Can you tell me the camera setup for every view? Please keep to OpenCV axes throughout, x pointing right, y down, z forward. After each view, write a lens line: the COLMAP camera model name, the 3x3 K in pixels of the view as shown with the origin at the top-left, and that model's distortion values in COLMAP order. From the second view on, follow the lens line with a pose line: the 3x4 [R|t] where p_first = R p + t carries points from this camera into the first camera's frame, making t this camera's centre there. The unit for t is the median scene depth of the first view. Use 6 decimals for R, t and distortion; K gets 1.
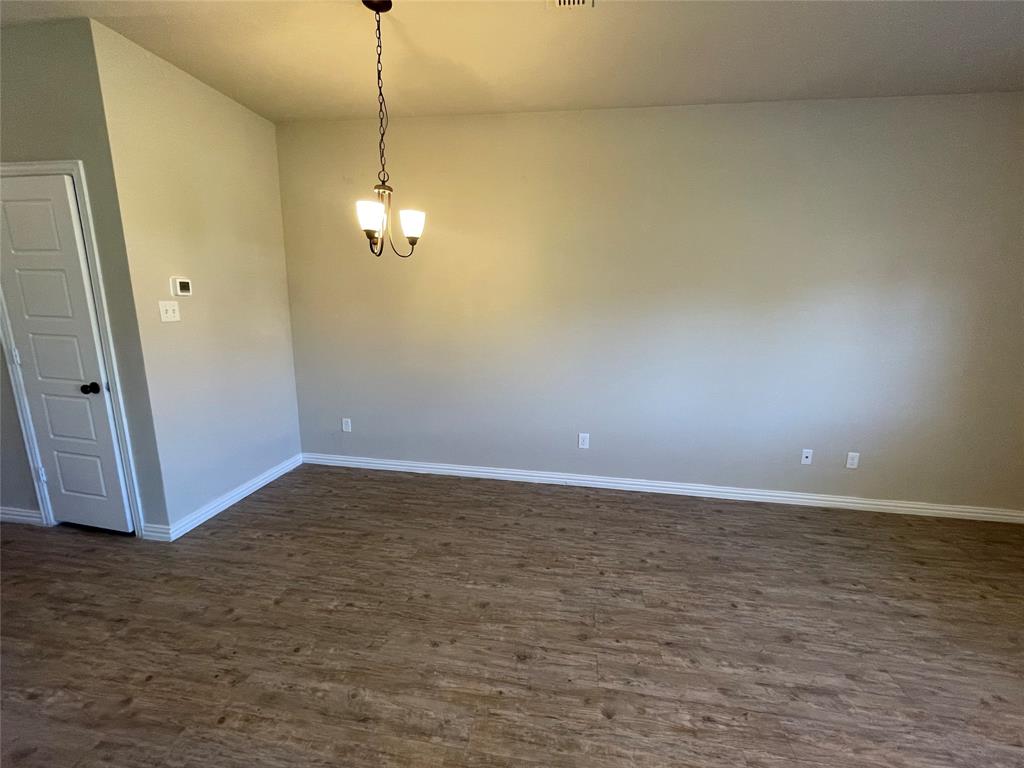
lens RADIAL K [[416.5, 0, 511.5], [0, 416.5, 384.5], [0, 0, 1]] dist [-0.000764, -0.000429]
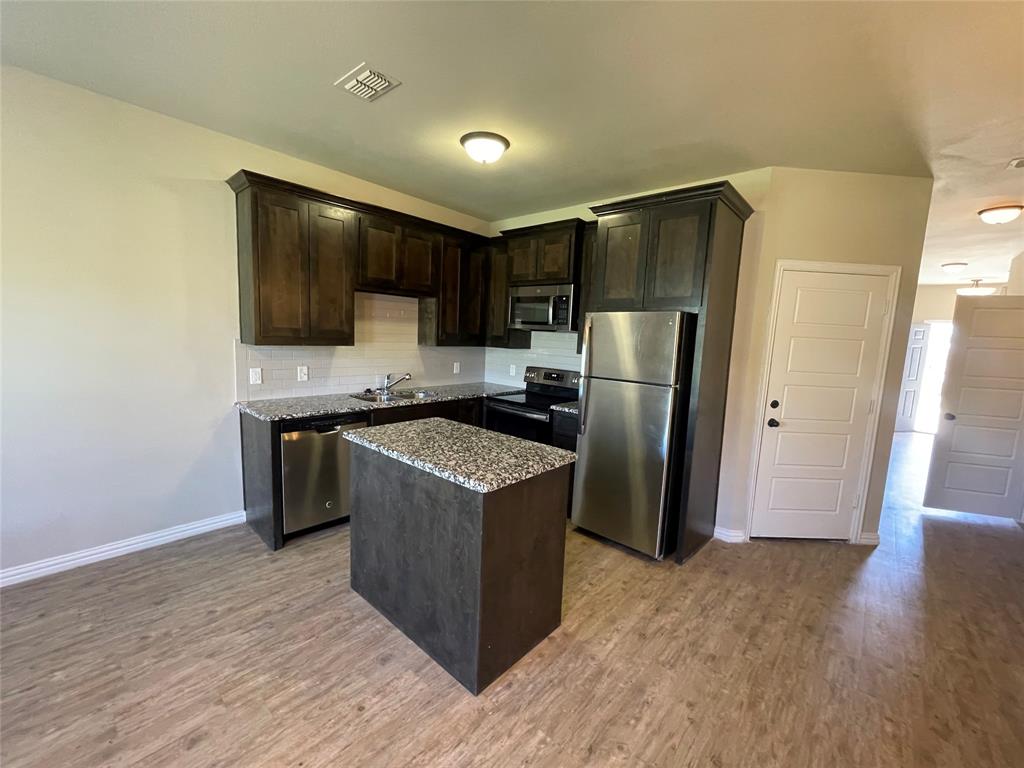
lens RADIAL K [[416.5, 0, 514.7], [0, 416.5, 379.9], [0, 0, 1]] dist [-0.000764, -0.000429]
pose [[-0.536526, 0.048613, -0.842483, 0.567127], [-0.228599, 0.952640, 0.200550, -0.070075], [0.812332, 0.300191, -0.500003, 0.305897]]
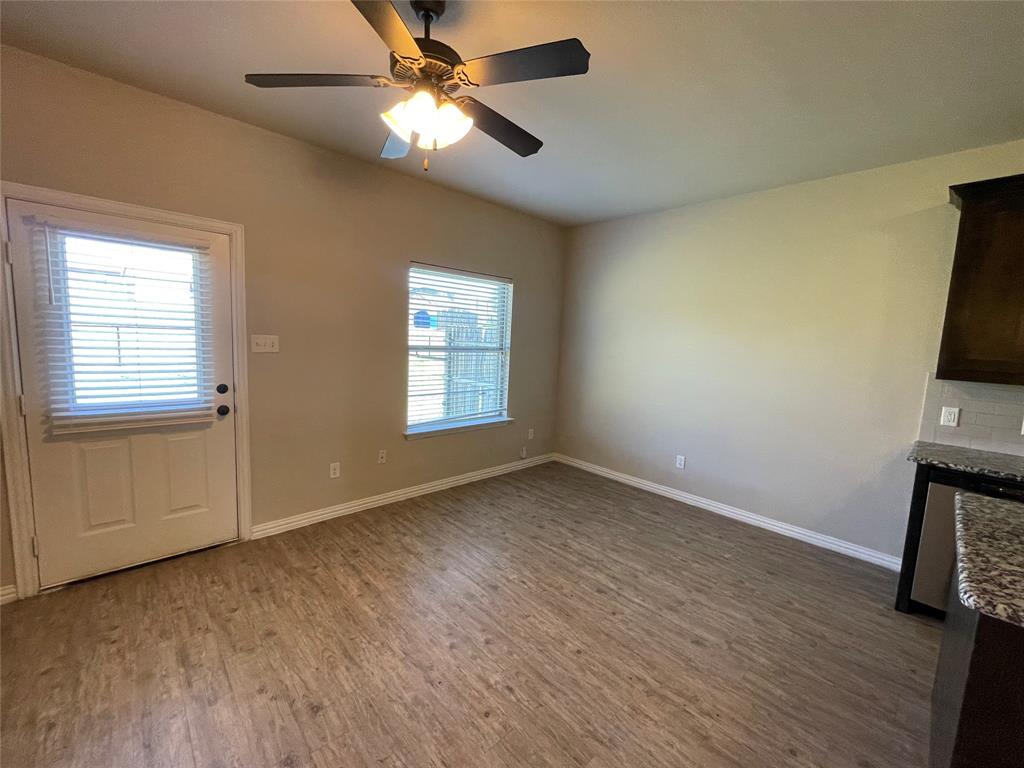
lens RADIAL K [[416.5, 0, 511.8], [0, 416.5, 380.4], [0, 0, 1]] dist [-0.000764, -0.000429]
pose [[-0.790694, -0.121323, 0.600070, 0.120851], [0.064593, 0.958164, 0.278835, -0.120105], [-0.608795, 0.259233, -0.749778, 0.545914]]
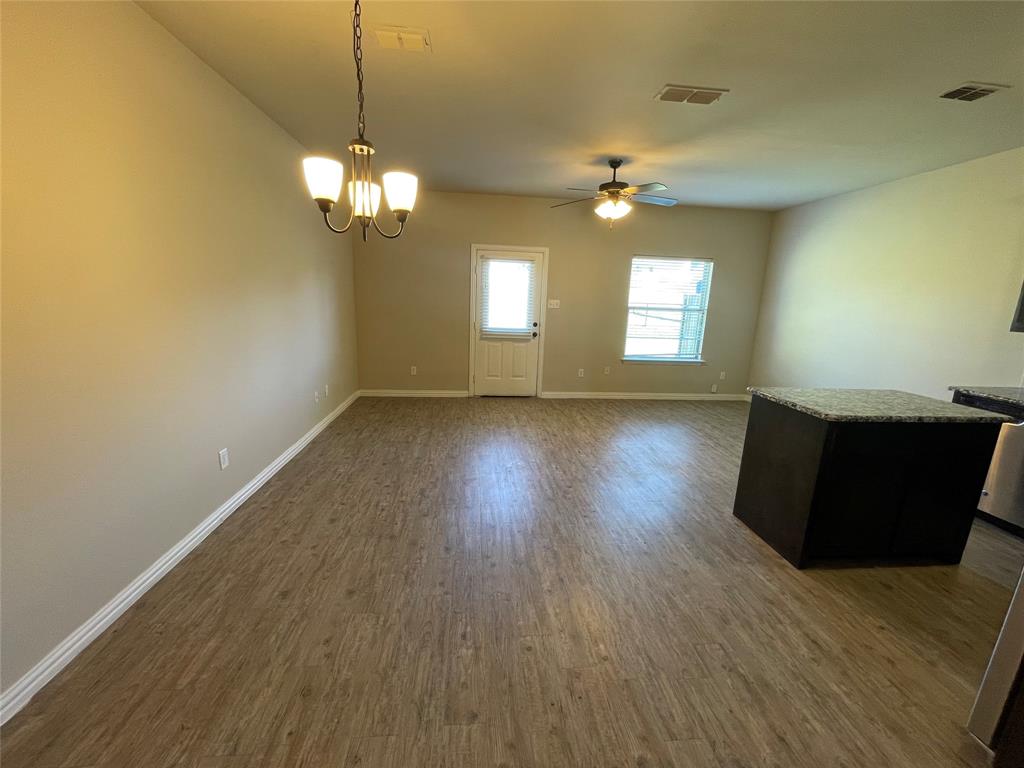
lens RADIAL K [[416.5, 0, 511.6], [0, 416.5, 384.9], [0, 0, 1]] dist [-0.000764, -0.000429]
pose [[-0.246123, -0.236916, 0.939837, -1.096348], [0.157992, 0.946890, 0.280069, -0.222633], [-0.956275, 0.217418, -0.195620, 0.921669]]
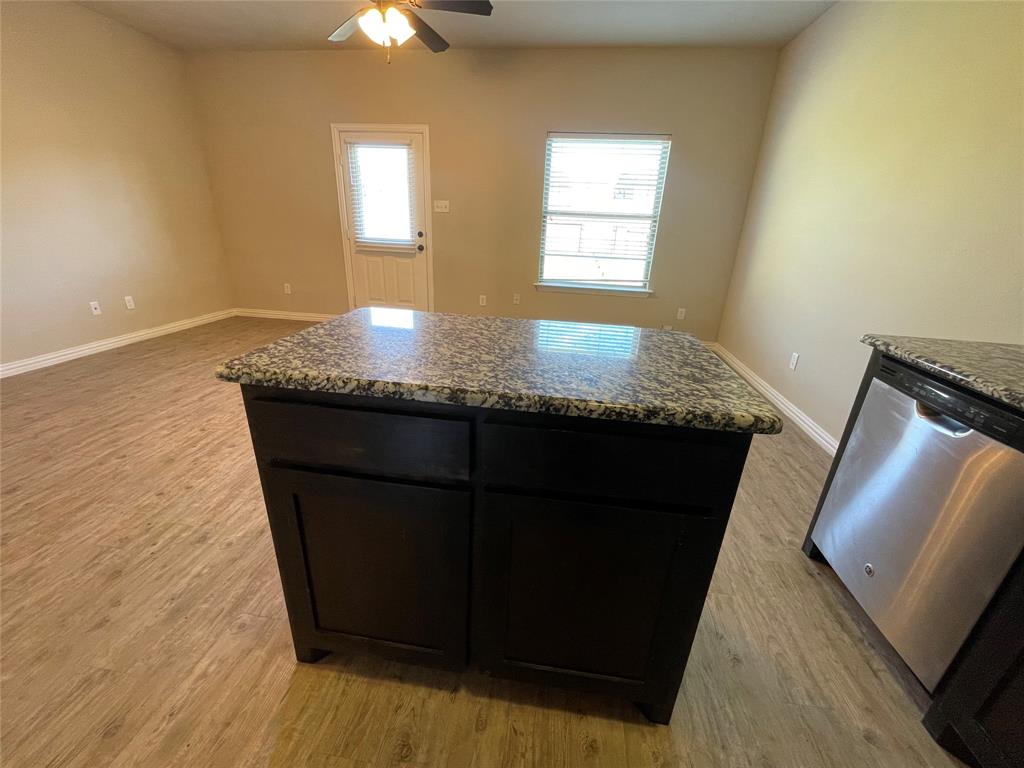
lens RADIAL K [[416.5, 0, 516.5], [0, 416.5, 381.4], [0, 0, 1]] dist [-0.000764, -0.000429]
pose [[-0.017395, -0.376351, 0.926314, -0.738435], [0.164890, 0.912689, 0.373912, 0.169626], [-0.986159, 0.159244, 0.046180, -0.329697]]
